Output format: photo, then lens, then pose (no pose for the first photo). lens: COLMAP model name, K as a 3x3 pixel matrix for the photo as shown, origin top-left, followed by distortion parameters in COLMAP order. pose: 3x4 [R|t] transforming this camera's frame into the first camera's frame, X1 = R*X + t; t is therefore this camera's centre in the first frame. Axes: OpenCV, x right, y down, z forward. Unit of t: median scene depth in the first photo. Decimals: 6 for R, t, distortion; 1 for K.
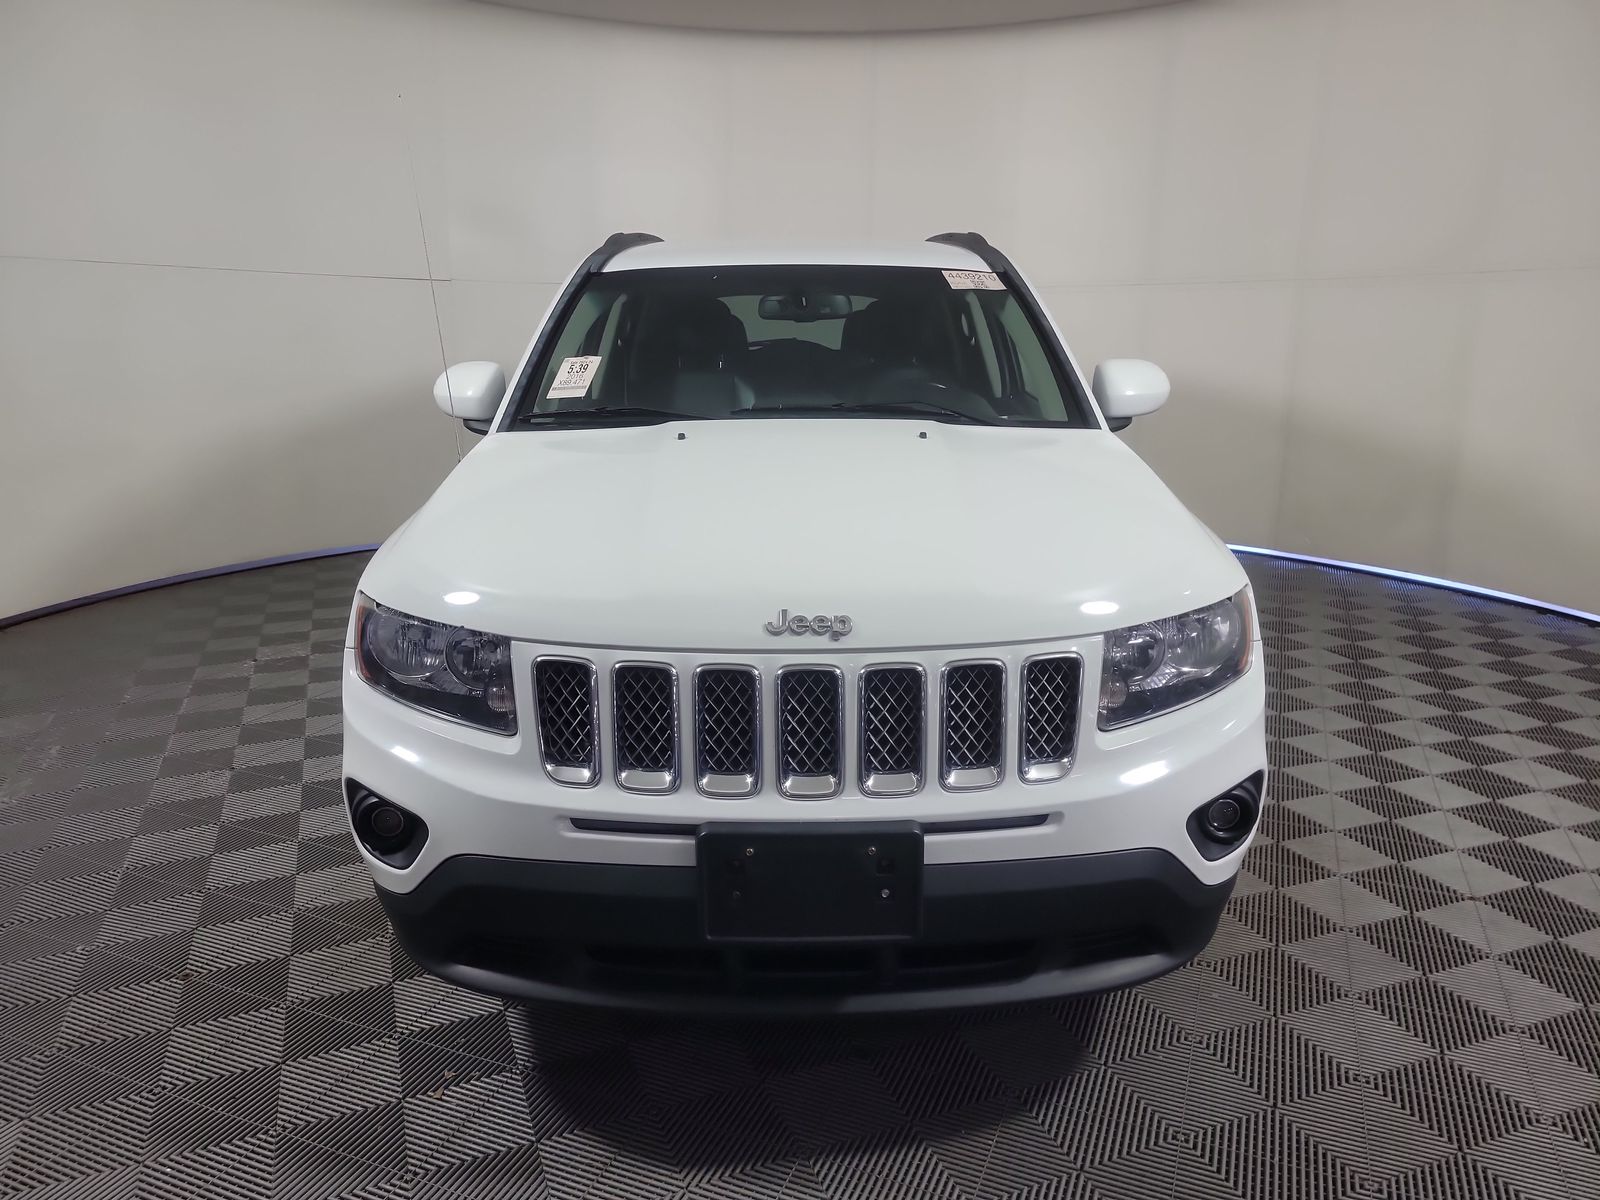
lens RADIAL K [[1146.3, 0, 800.0], [0, 1146.3, 600.0], [0, 0, 1]] dist [0.008209, -0.001440]
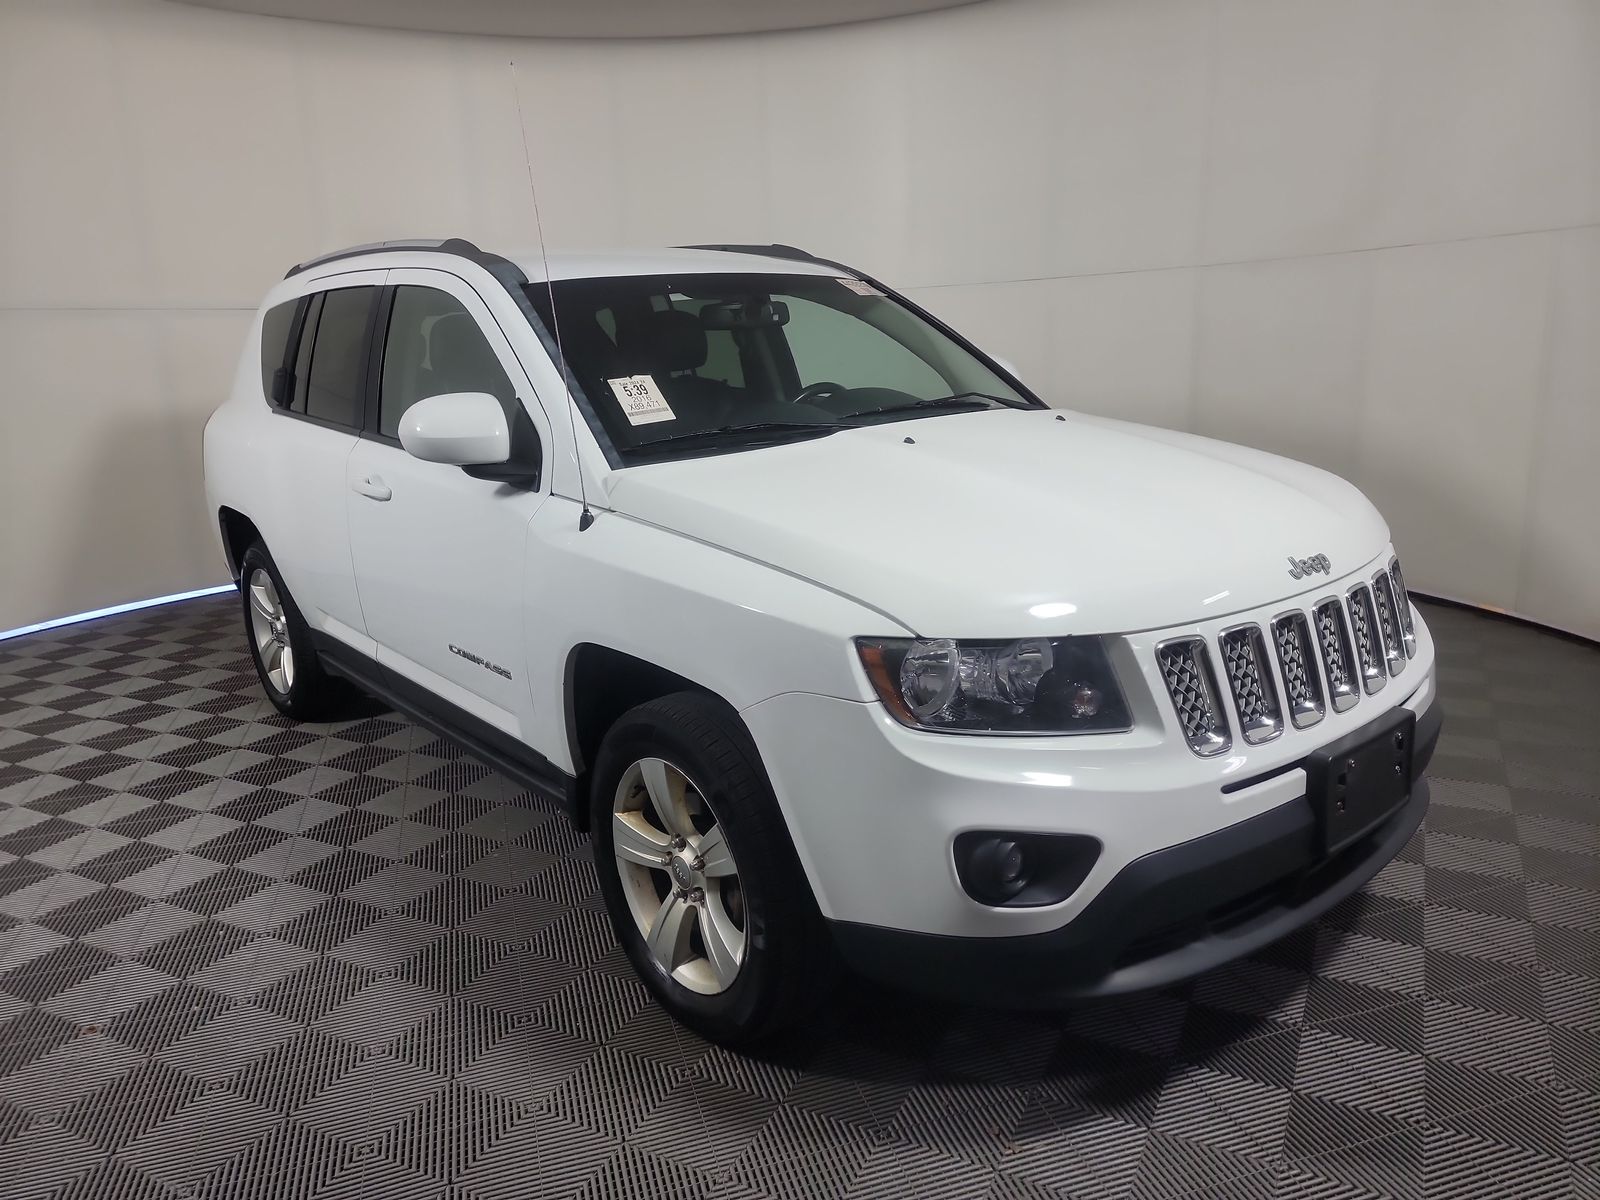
lens RADIAL K [[1159.0, 0, 800.0], [0, 1159.0, 600.0], [0, 0, 1]] dist [0.062963, -0.000482]
pose [[0.771658, -0.192783, 0.606118, -1.099507], [0.202033, 0.977899, 0.053821, -0.109259], [-0.603098, 0.080924, 0.793552, 0.373361]]
